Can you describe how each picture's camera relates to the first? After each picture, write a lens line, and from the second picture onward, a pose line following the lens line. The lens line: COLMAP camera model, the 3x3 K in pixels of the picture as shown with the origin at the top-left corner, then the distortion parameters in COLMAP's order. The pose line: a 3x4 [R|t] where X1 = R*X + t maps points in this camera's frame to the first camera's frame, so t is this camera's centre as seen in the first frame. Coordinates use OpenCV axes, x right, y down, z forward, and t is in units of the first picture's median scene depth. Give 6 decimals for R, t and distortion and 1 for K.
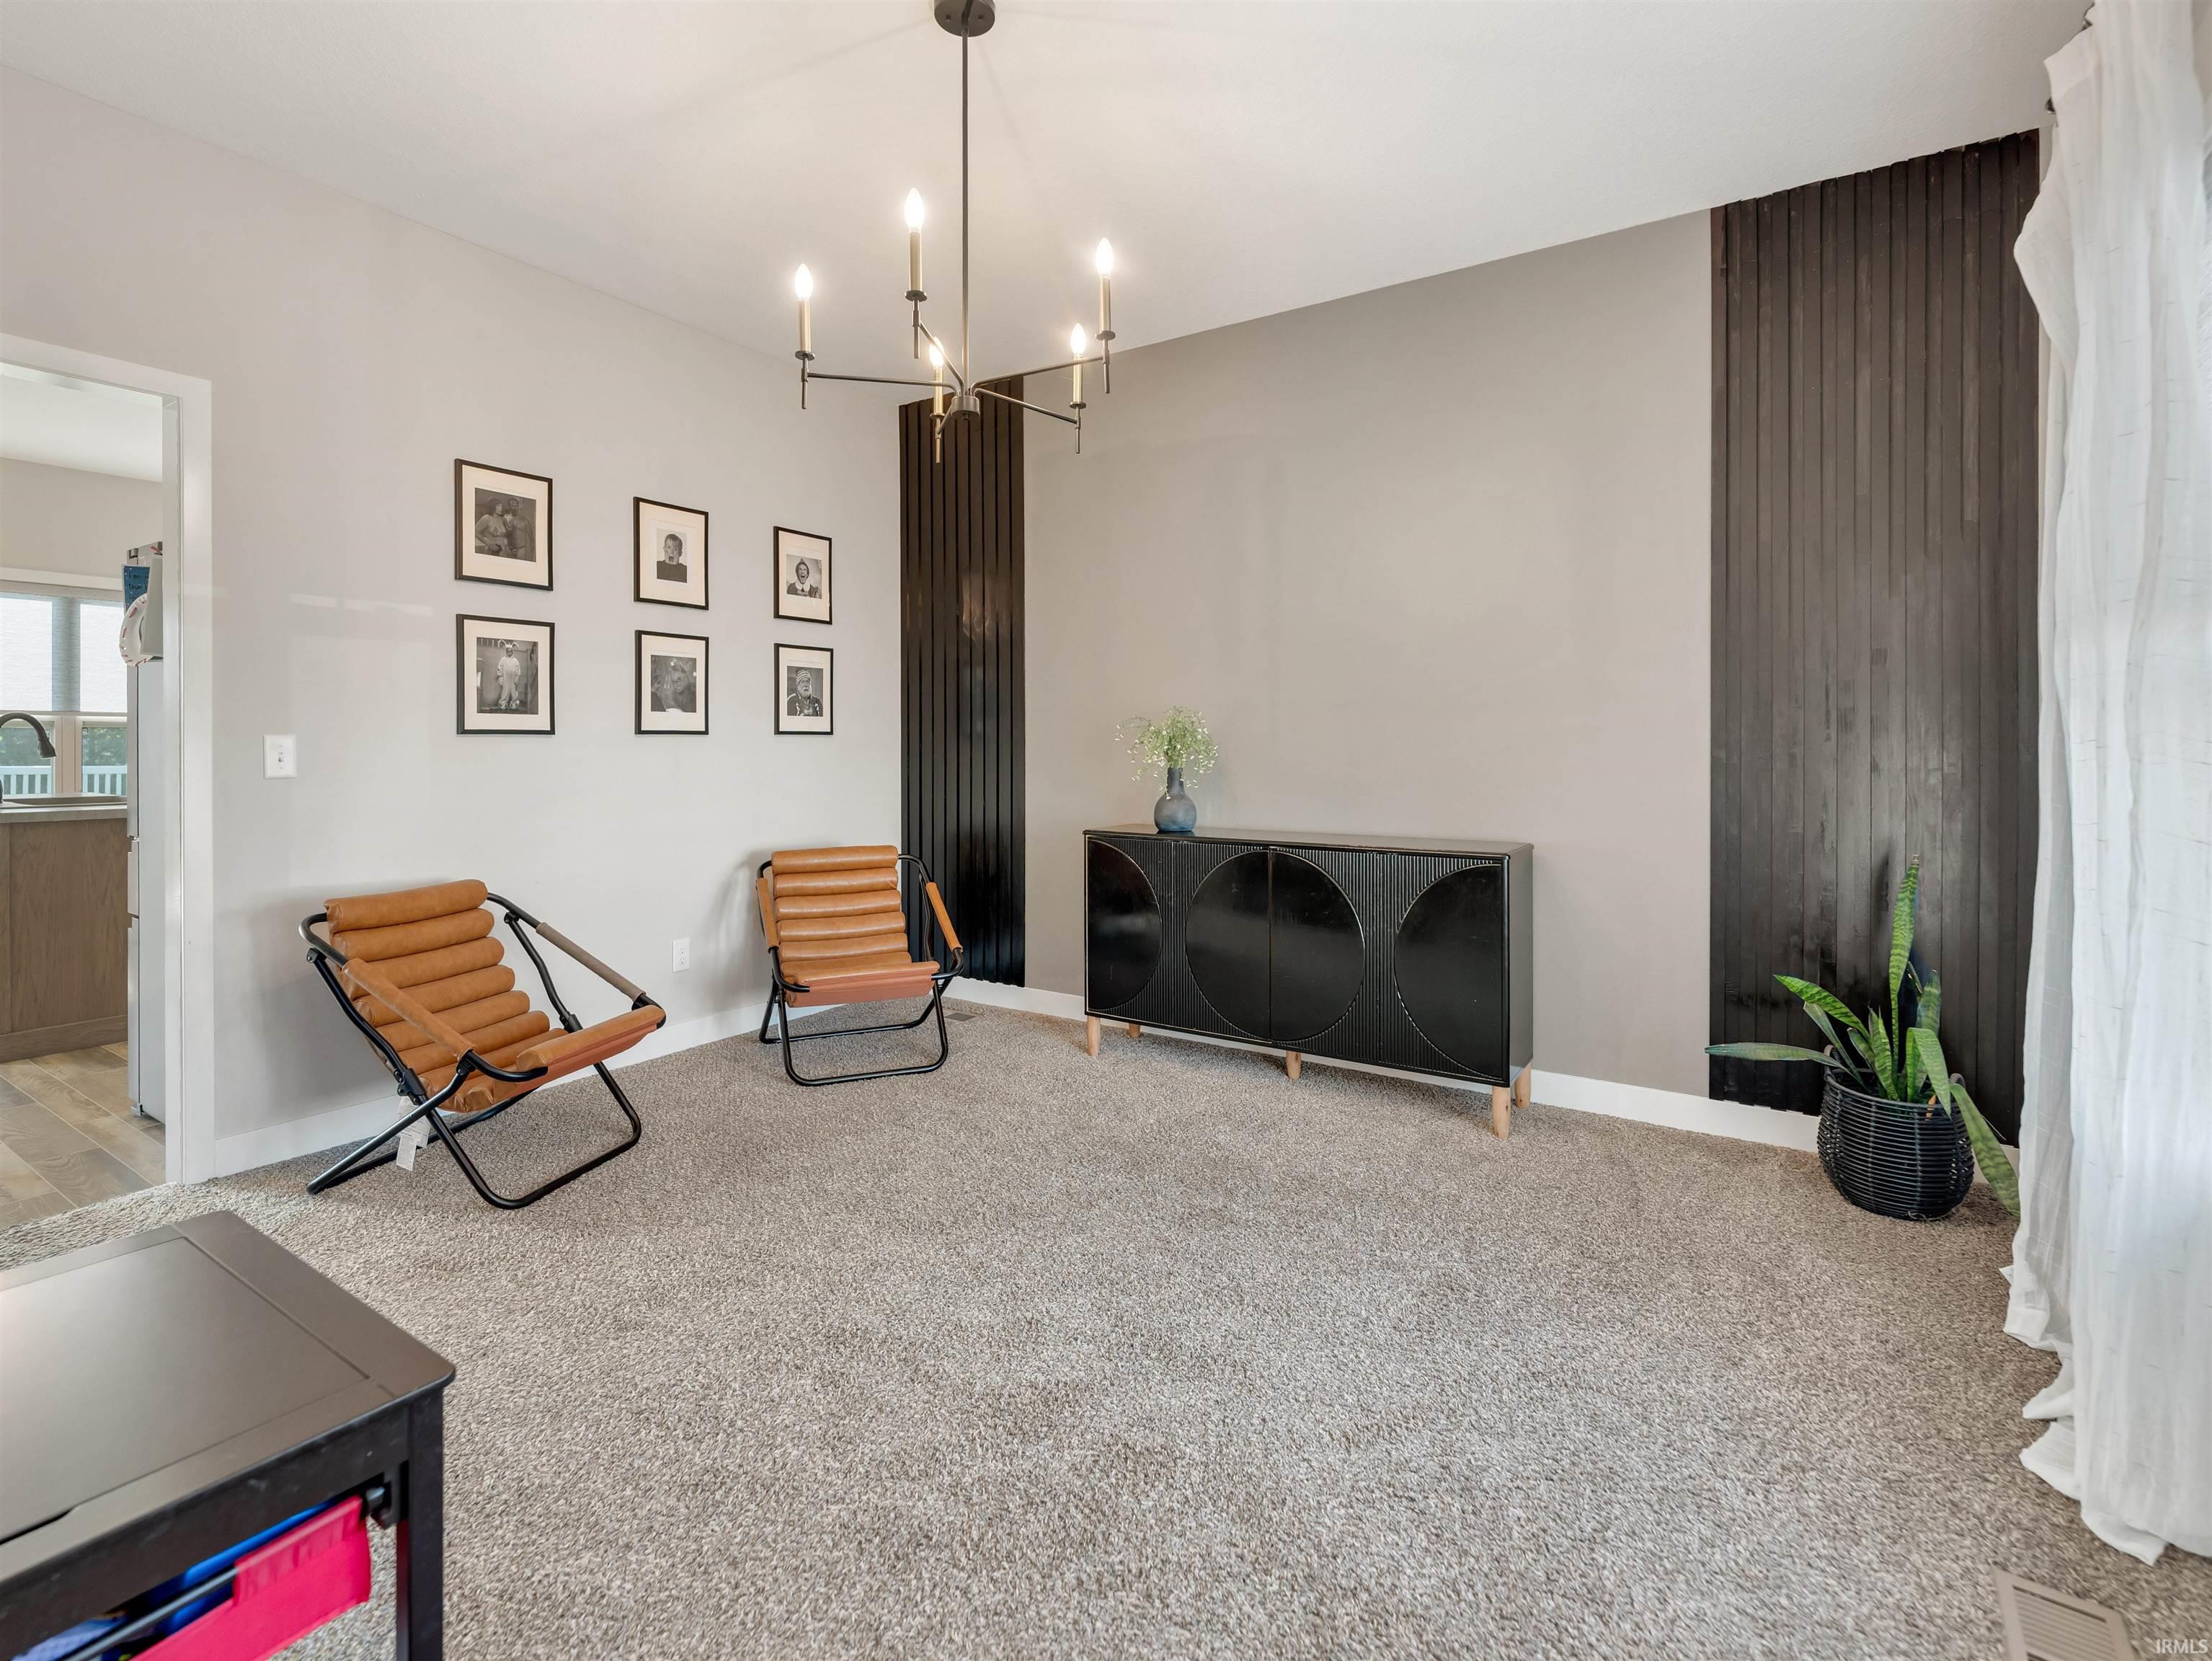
lens RADIAL K [[1014.9, 0, 1111.1], [0, 1014.9, 762.2], [0, 0, 1]] dist [-0.001025, -0.000589]
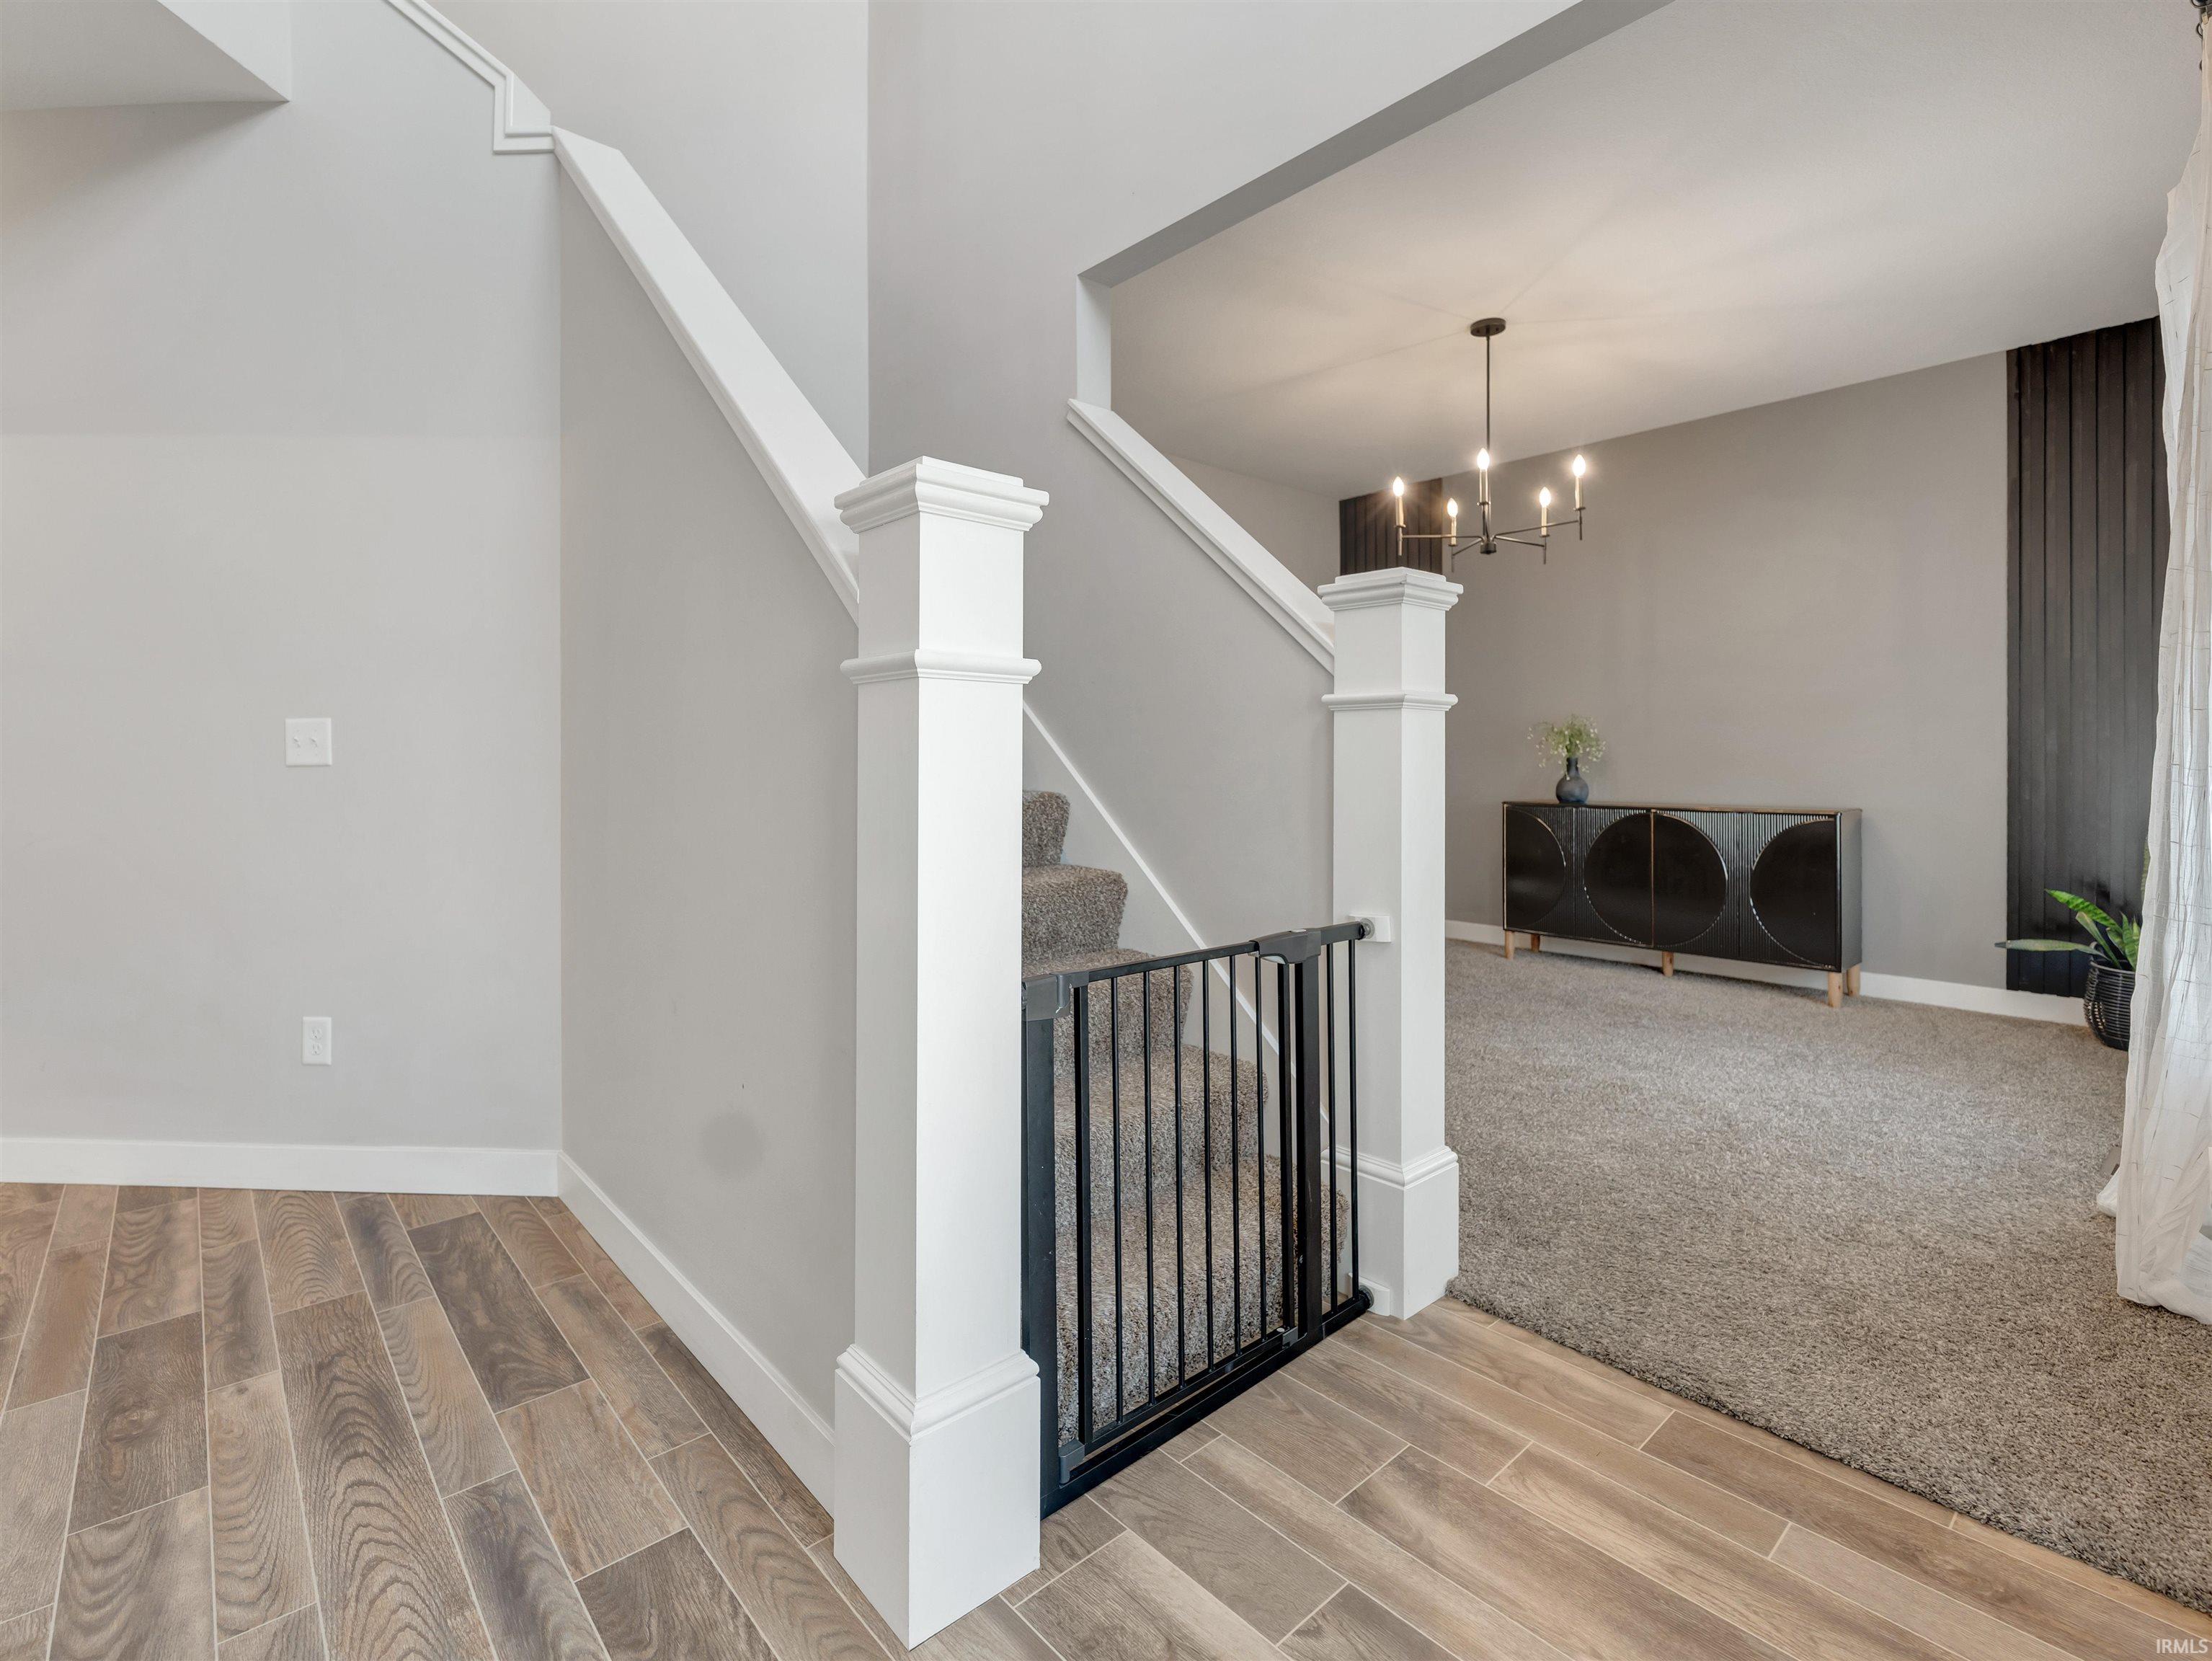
lens RADIAL K [[1022.6, 0, 1105.7], [0, 1022.6, 771.2], [0, 0, 1]] dist [-0.004618, -0.000009]
pose [[0.964731, 0.000746, -0.263238, -0.236689], [-0.002289, 0.999982, -0.005558, 0.042664], [0.263229, 0.005965, 0.964715, -0.680226]]
